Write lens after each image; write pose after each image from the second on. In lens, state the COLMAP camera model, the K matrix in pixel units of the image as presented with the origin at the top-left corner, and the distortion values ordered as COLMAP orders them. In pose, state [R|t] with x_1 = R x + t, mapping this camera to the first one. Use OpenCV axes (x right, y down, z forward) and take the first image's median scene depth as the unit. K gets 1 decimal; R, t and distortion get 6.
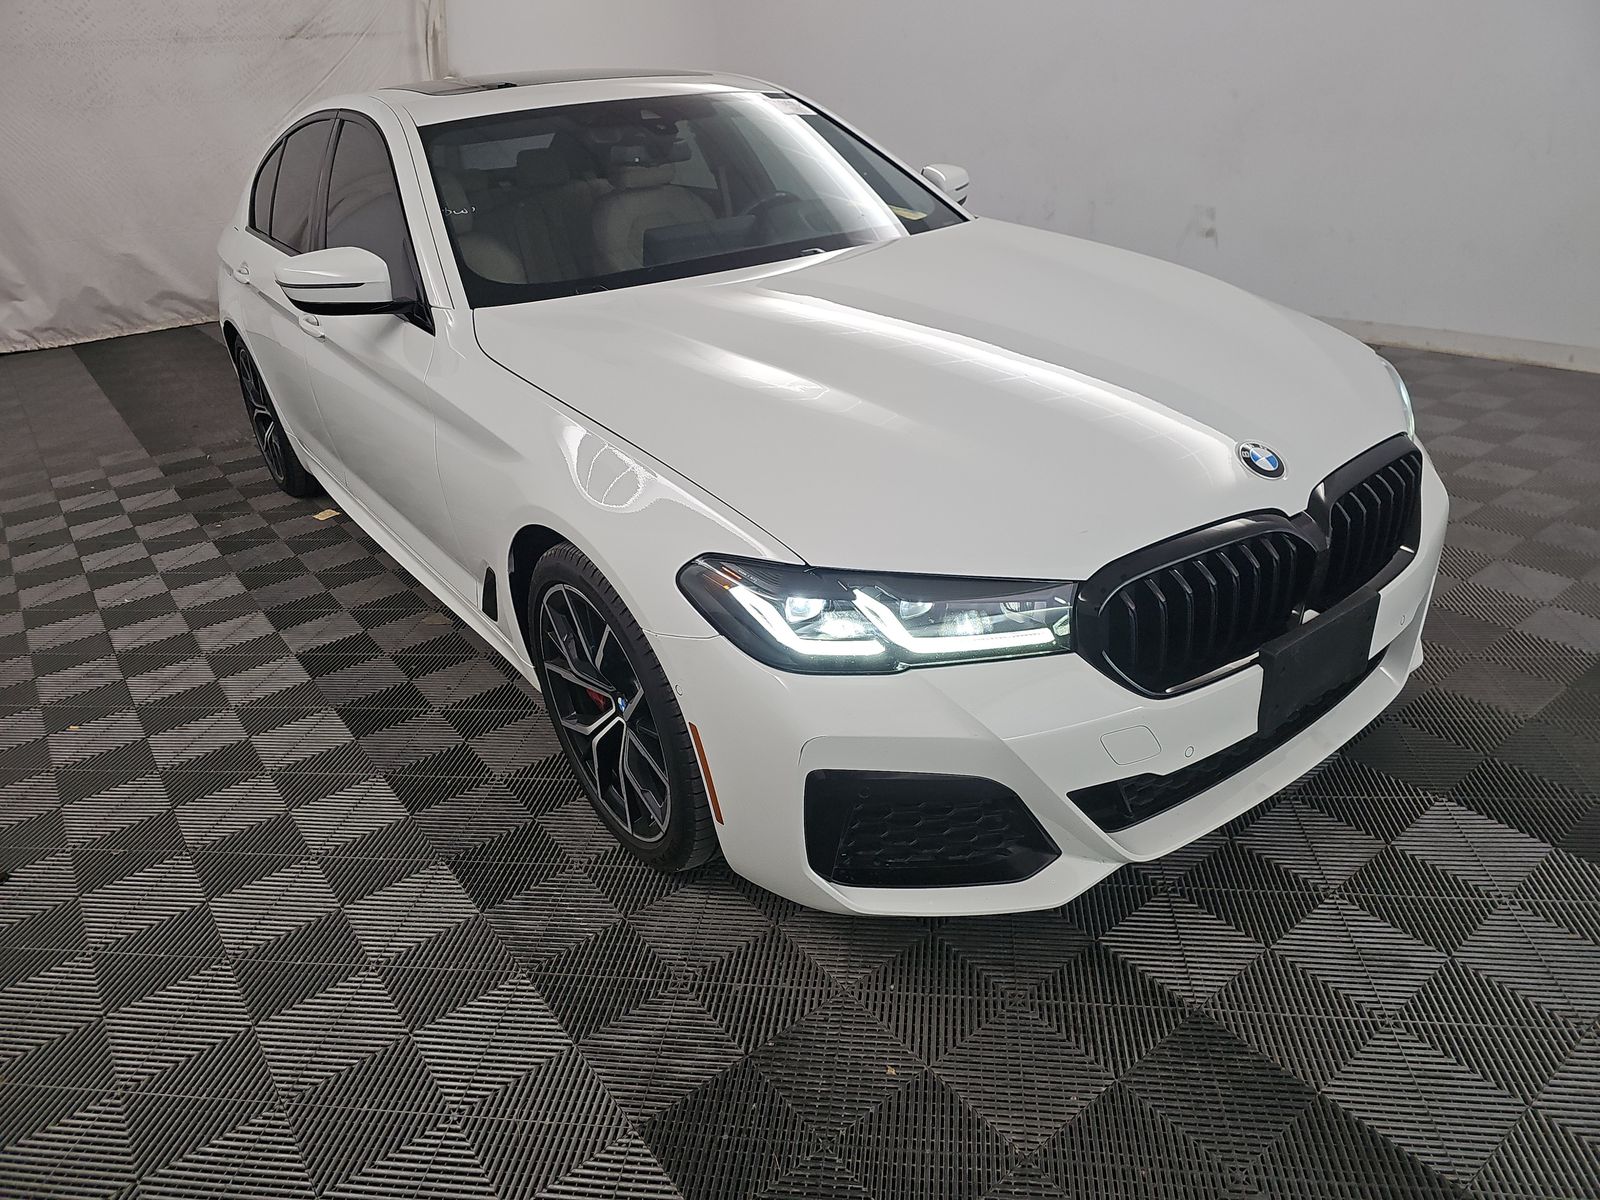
lens RADIAL K [[1061.7, 0, 797.3], [0, 1061.7, 598.5], [0, 0, 1]] dist [0.009622, -0.009729]
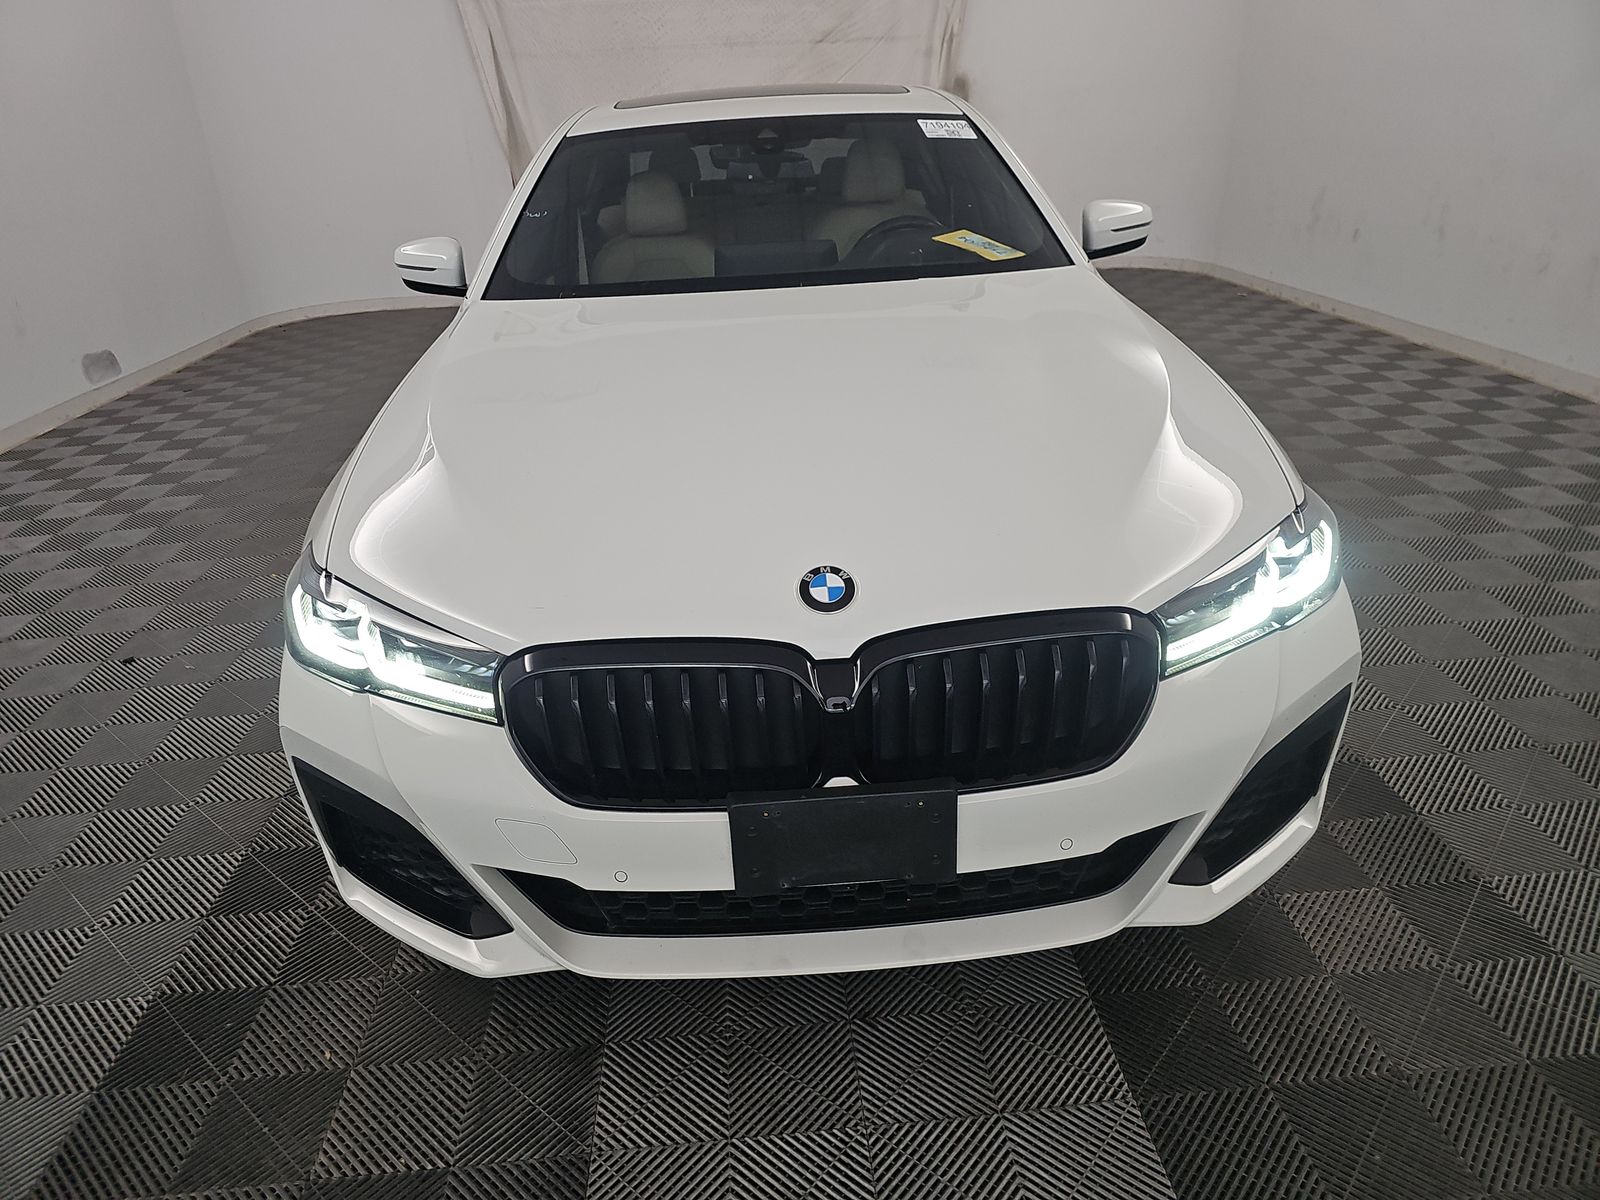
lens RADIAL K [[1061.7, 0, 798.9], [0, 1061.7, 601.6], [0, 0, 1]] dist [0.009622, -0.009729]
pose [[0.840699, 0.249466, -0.480616, 0.530049], [-0.246052, 0.966628, 0.071337, -0.111405], [0.482373, 0.058284, 0.874025, 0.166151]]
